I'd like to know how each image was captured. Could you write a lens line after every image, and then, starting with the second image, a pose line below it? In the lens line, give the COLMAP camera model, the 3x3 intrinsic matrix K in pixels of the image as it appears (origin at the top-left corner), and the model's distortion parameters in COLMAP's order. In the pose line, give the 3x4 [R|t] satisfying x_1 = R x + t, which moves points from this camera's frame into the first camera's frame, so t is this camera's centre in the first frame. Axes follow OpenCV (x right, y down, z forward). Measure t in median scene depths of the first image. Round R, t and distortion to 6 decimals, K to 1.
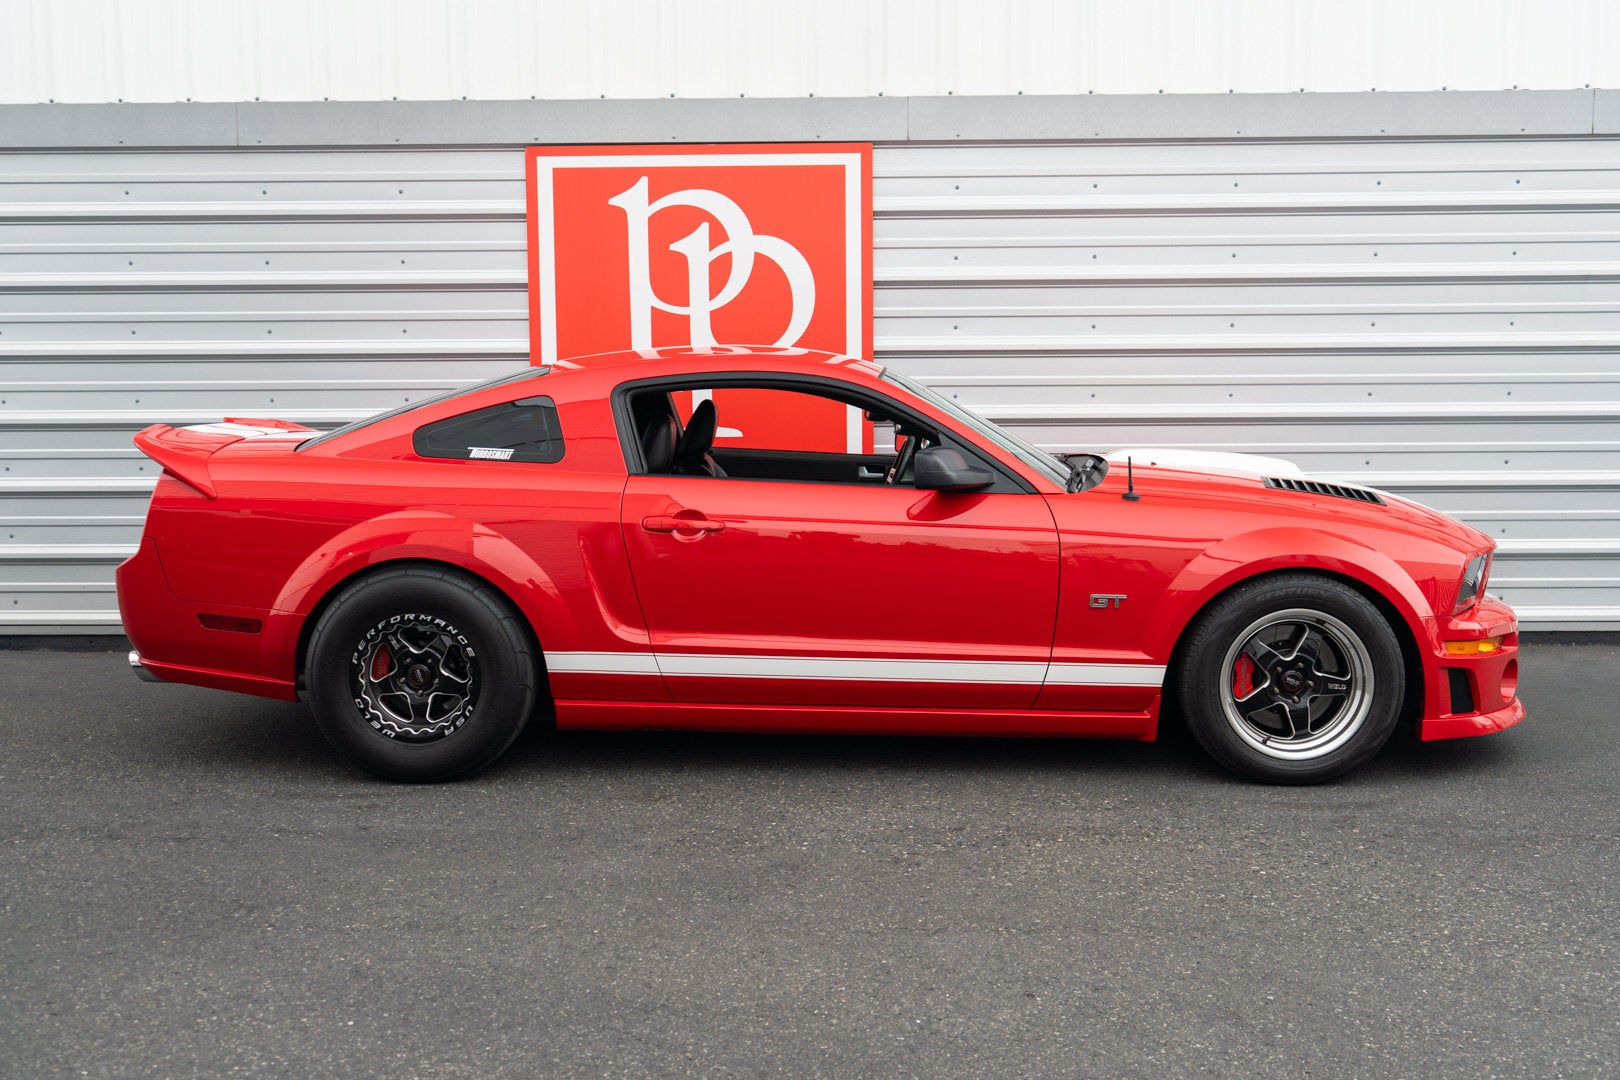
lens RADIAL K [[1709.1, 0, 810.0], [0, 1709.1, 540.0], [0, 0, 1]] dist [0.009611, 0.010652]
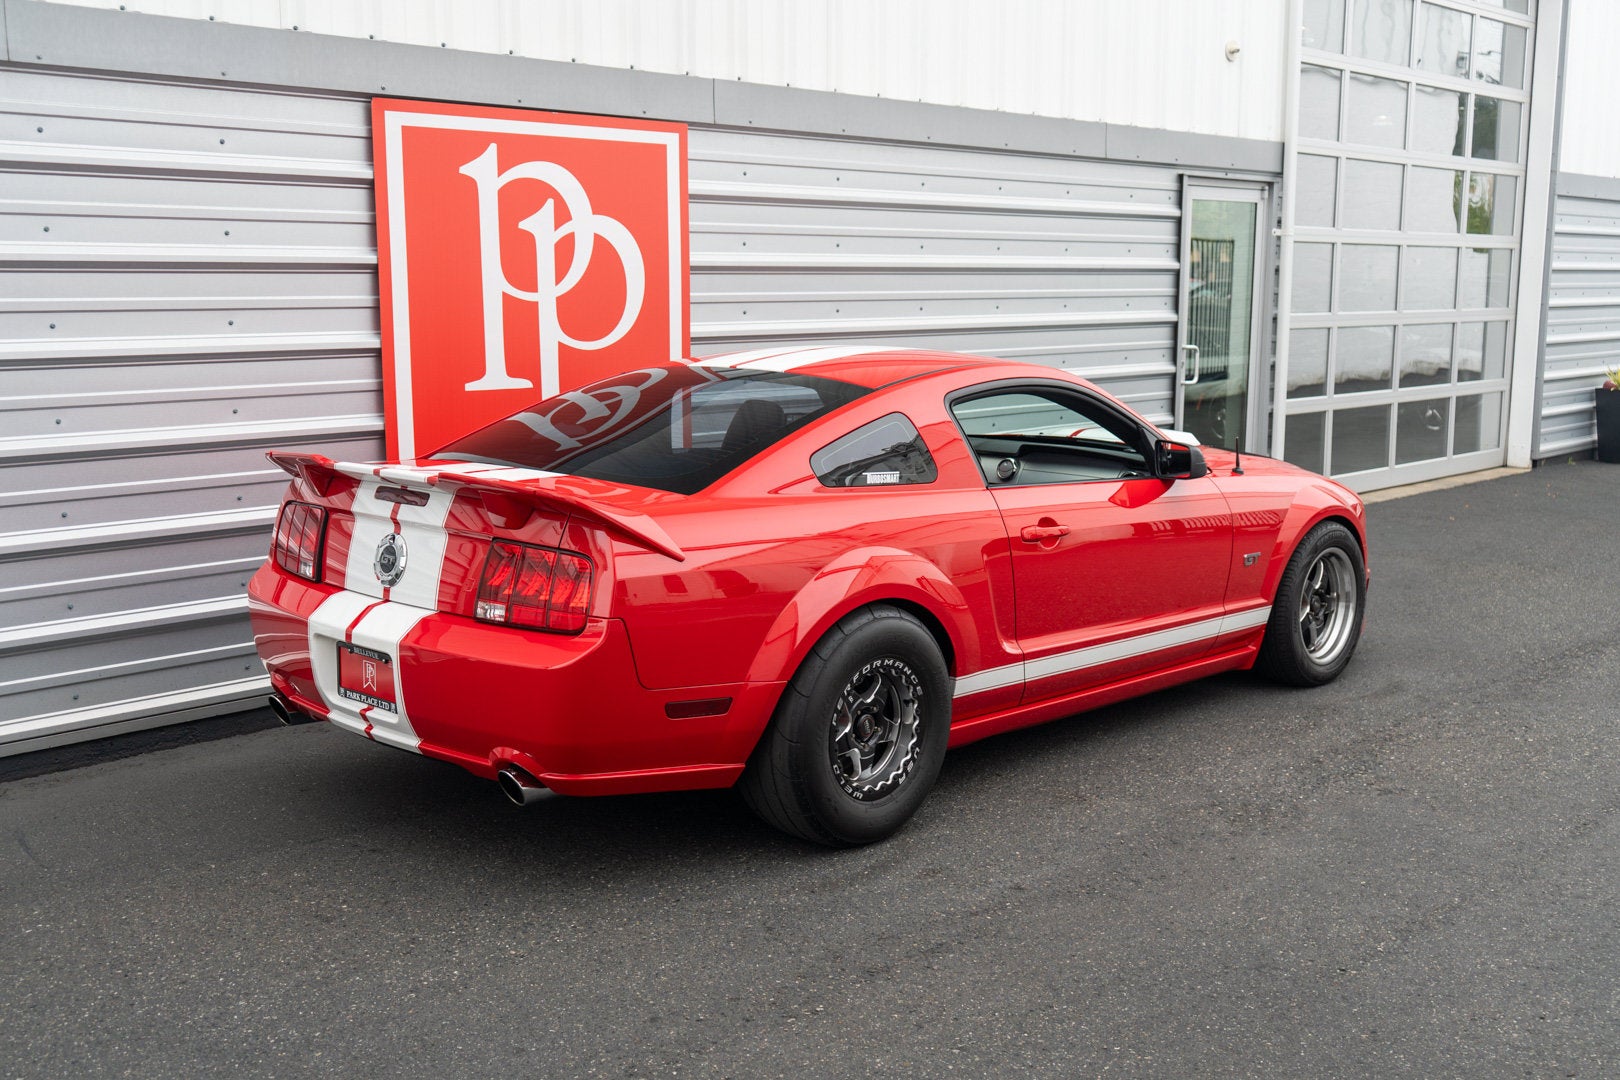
lens RADIAL K [[1709.1, 0, 810.0], [0, 1709.1, 540.0], [0, 0, 1]] dist [0.009611, 0.010652]
pose [[0.675667, -0.106405, 0.729487, -0.647355], [0.074213, 0.994320, 0.076296, -0.065633], [-0.733462, 0.002586, 0.679726, 0.287758]]
